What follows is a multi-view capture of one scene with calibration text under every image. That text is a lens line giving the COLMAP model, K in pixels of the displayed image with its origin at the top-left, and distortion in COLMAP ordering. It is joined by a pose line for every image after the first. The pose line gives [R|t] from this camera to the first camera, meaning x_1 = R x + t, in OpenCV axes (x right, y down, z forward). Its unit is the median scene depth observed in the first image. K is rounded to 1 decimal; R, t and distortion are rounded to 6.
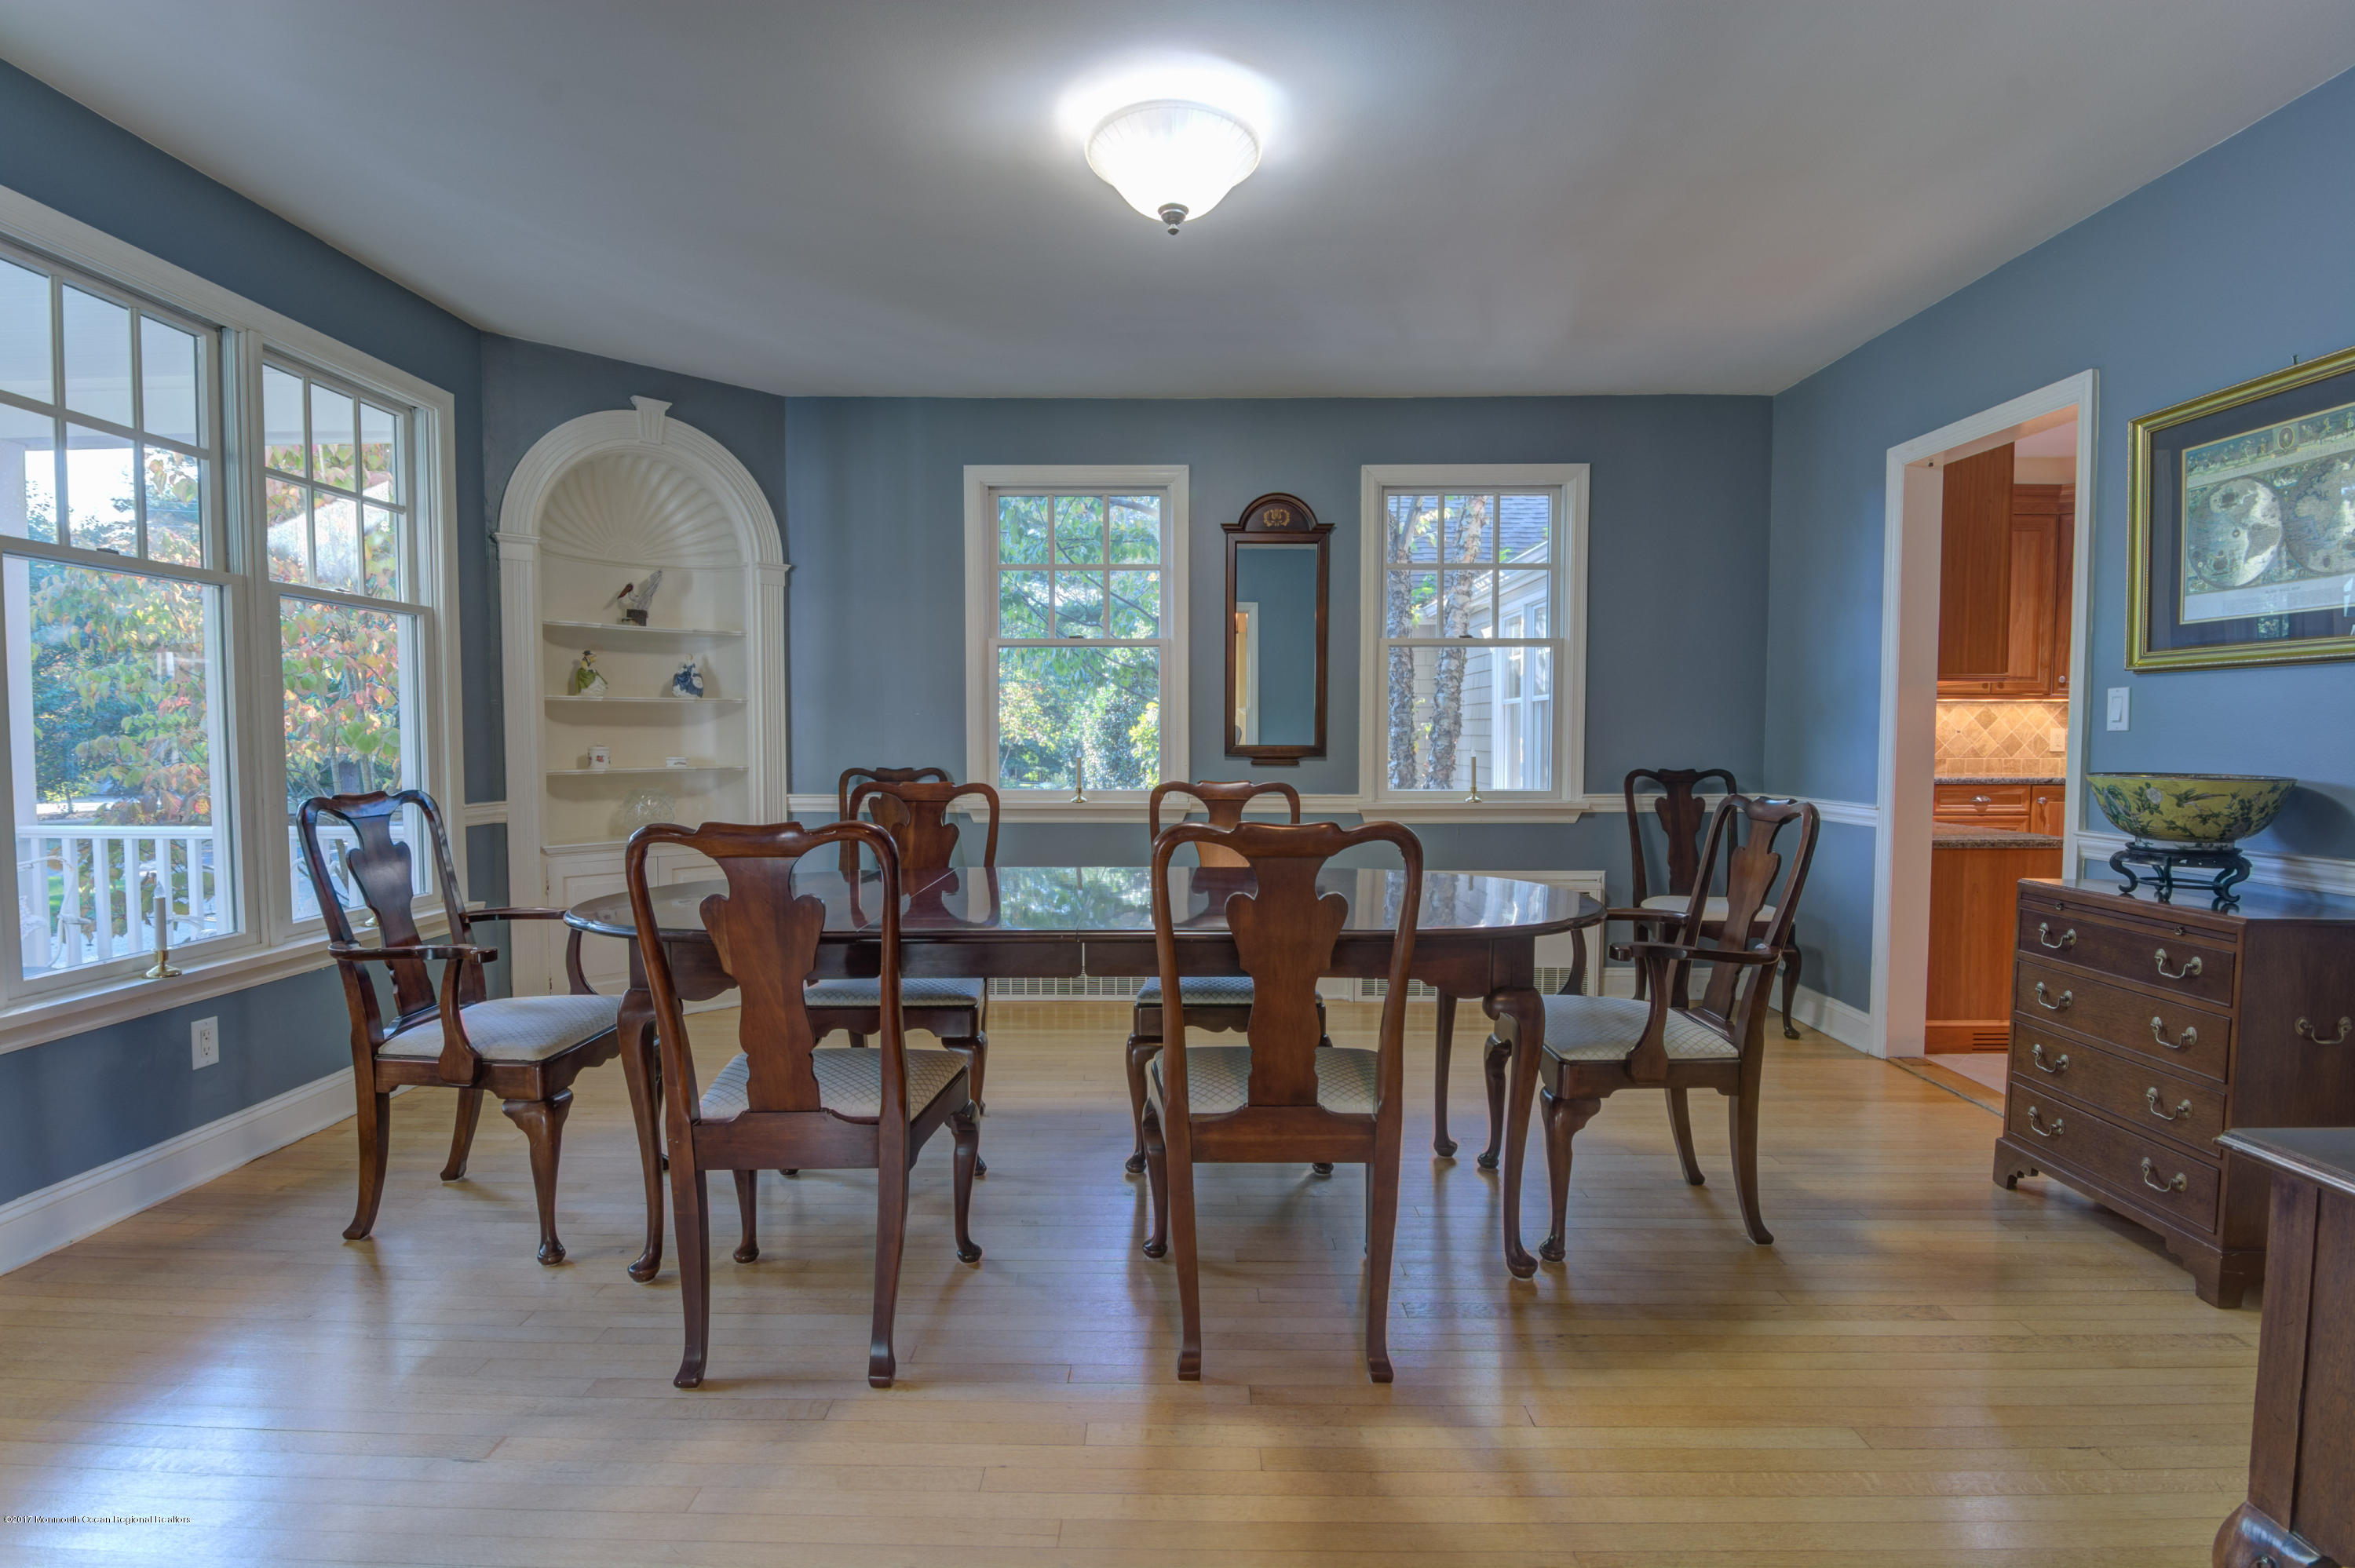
lens RADIAL K [[1129.9, 0, 1177.5], [0, 1129.9, 784.0], [0, 0, 1]] dist [-0.016560, -0.000568]
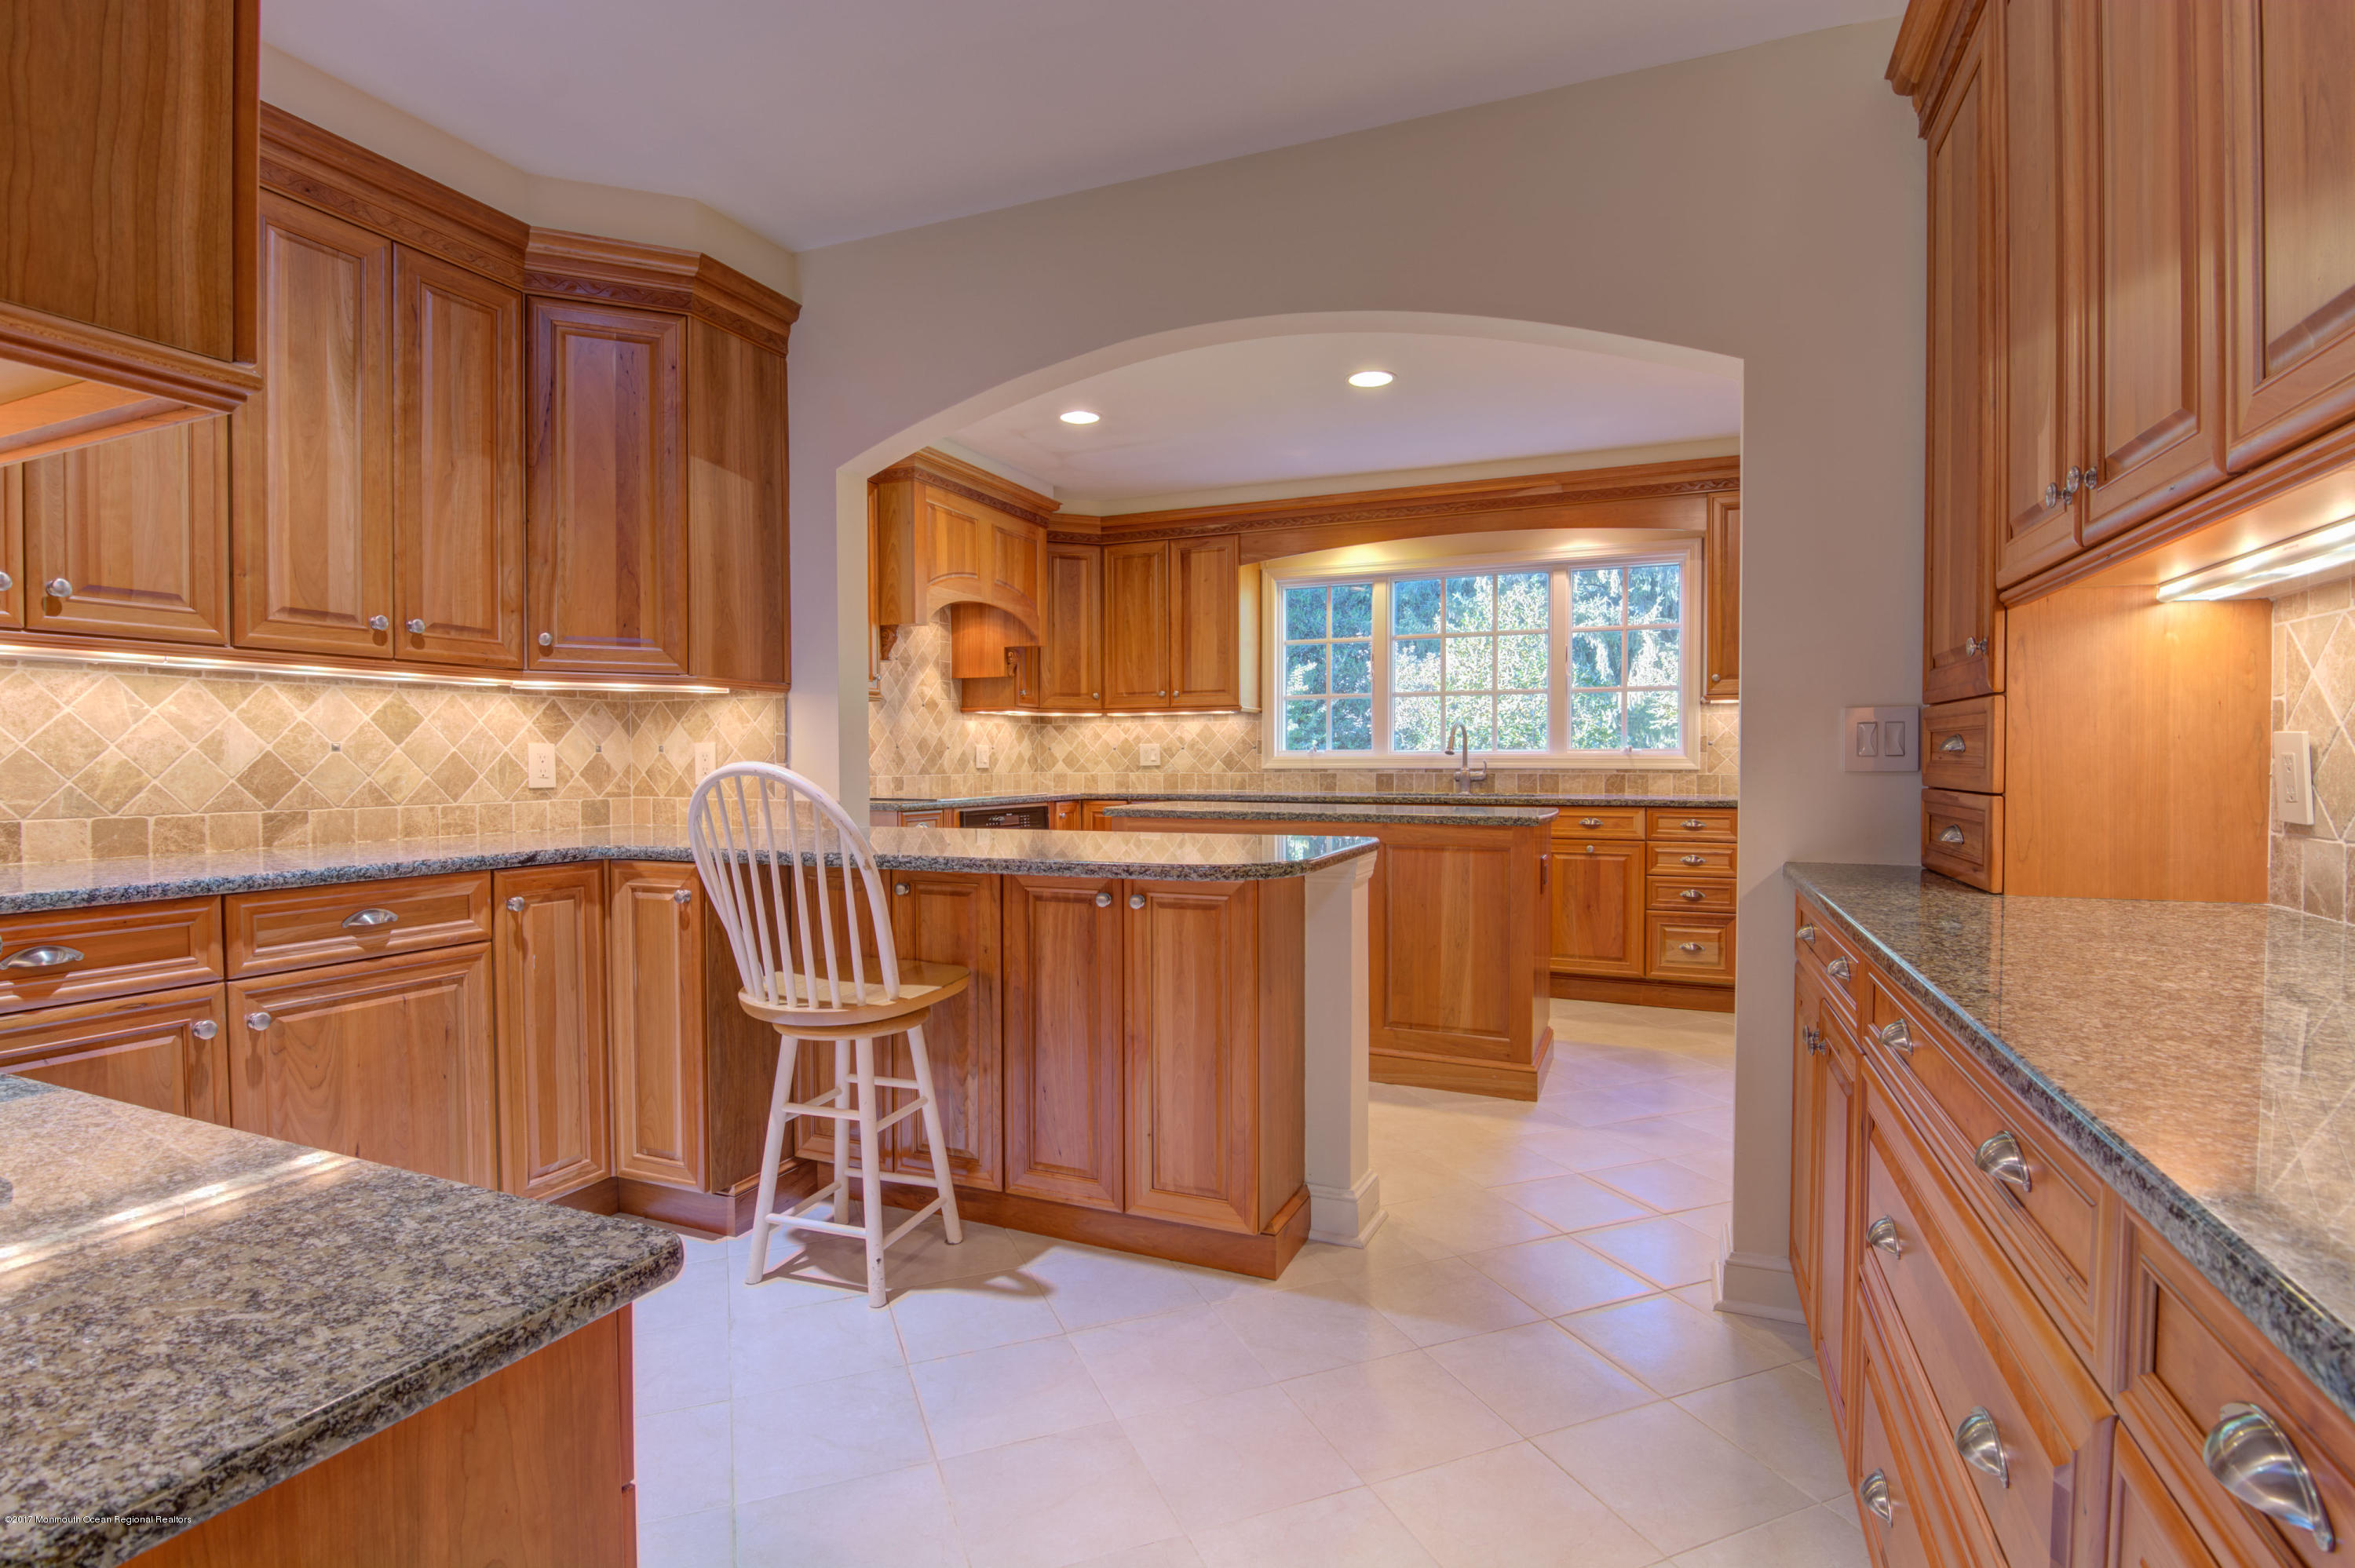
lens RADIAL K [[1129.9, 0, 1177.5], [0, 1129.9, 784.0], [0, 0, 1]] dist [-0.016560, -0.000568]
pose [[0.378558, -0.024171, 0.925262, 0.444862], [0.046005, 0.998915, 0.007272, -0.022360], [-0.924433, 0.039814, 0.379259, 0.566744]]
